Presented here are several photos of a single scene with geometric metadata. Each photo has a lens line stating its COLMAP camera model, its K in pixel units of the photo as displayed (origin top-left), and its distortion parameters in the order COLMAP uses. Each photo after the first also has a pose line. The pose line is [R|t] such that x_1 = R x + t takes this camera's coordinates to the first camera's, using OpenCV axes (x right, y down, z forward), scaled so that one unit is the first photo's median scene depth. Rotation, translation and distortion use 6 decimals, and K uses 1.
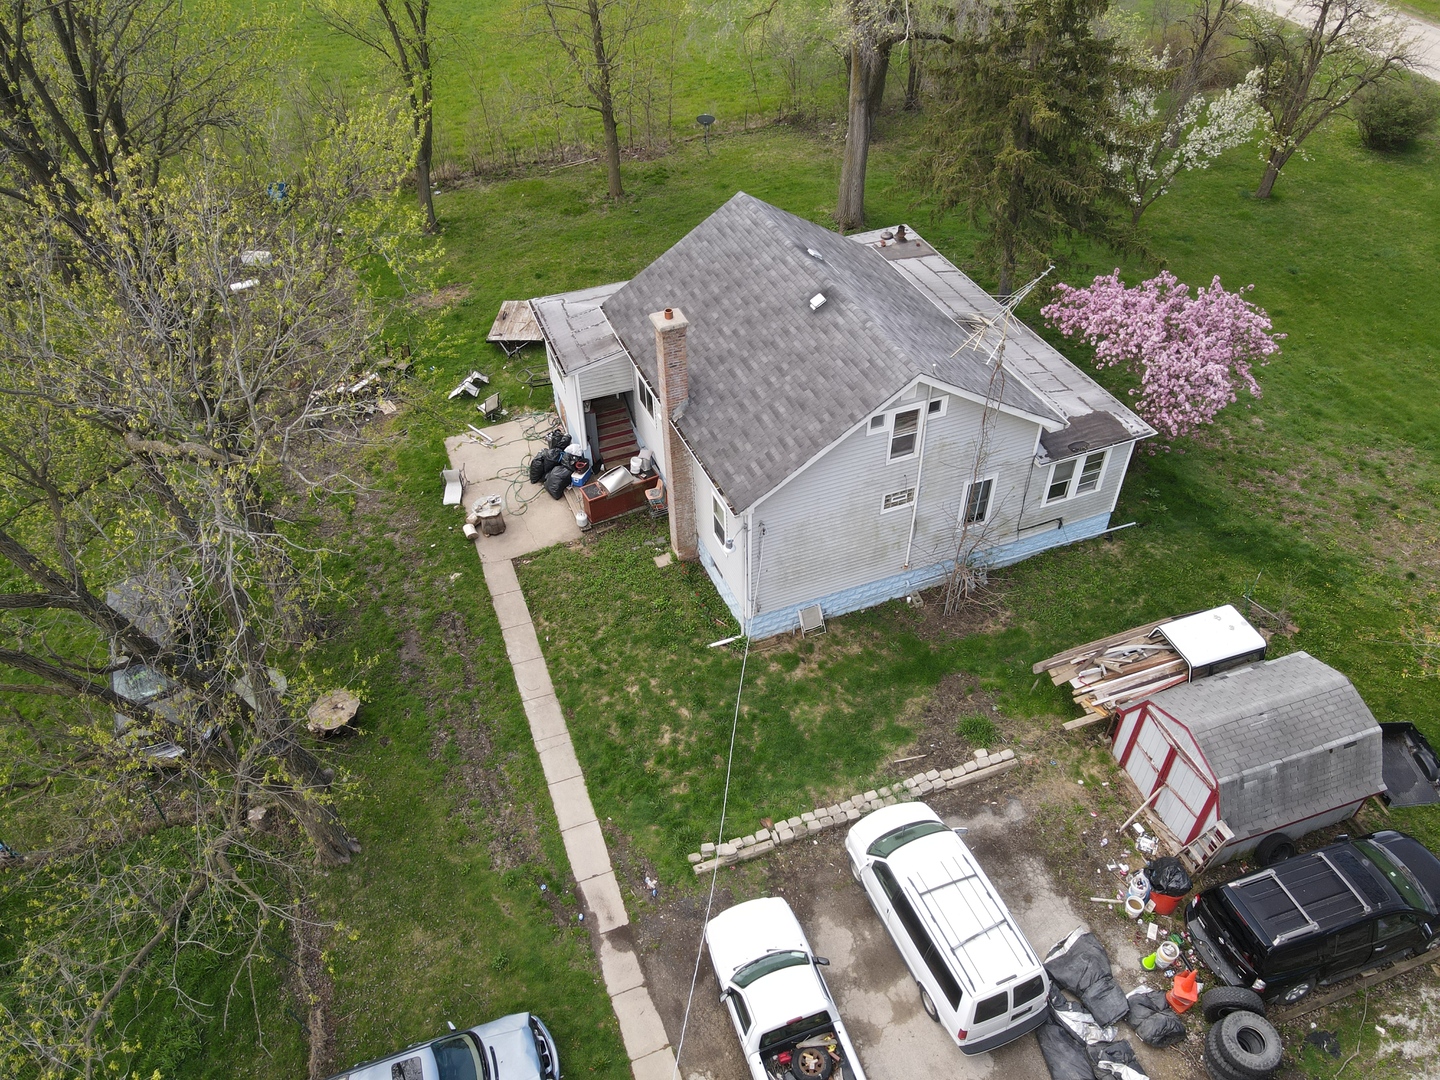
lens RADIAL K [[1082.5, 0, 720.0], [0, 1082.5, 540.0], [0, 0, 1]] dist [0.006158, -0.003086]
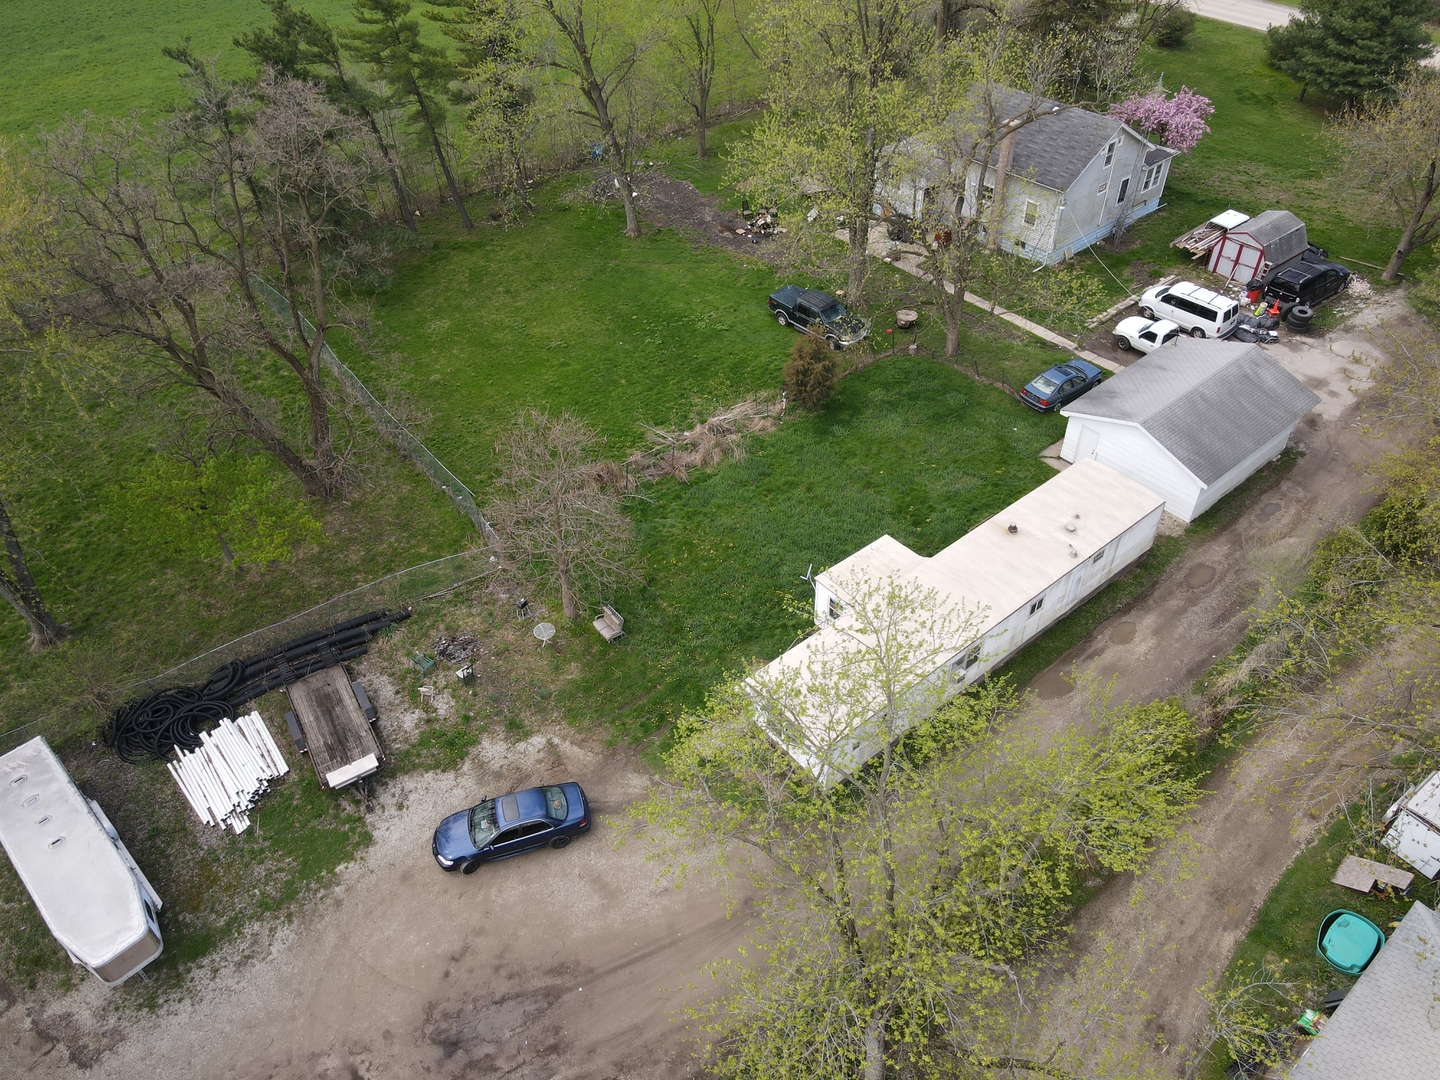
lens RADIAL K [[1082.5, 0, 720.0], [0, 1082.5, 540.0], [0, 0, 1]] dist [0.006158, -0.003086]
pose [[0.947103, -0.223765, 0.230055, -1.414006], [0.228081, 0.973609, 0.008009, 0.525997], [-0.225776, 0.044886, 0.973145, -1.145360]]
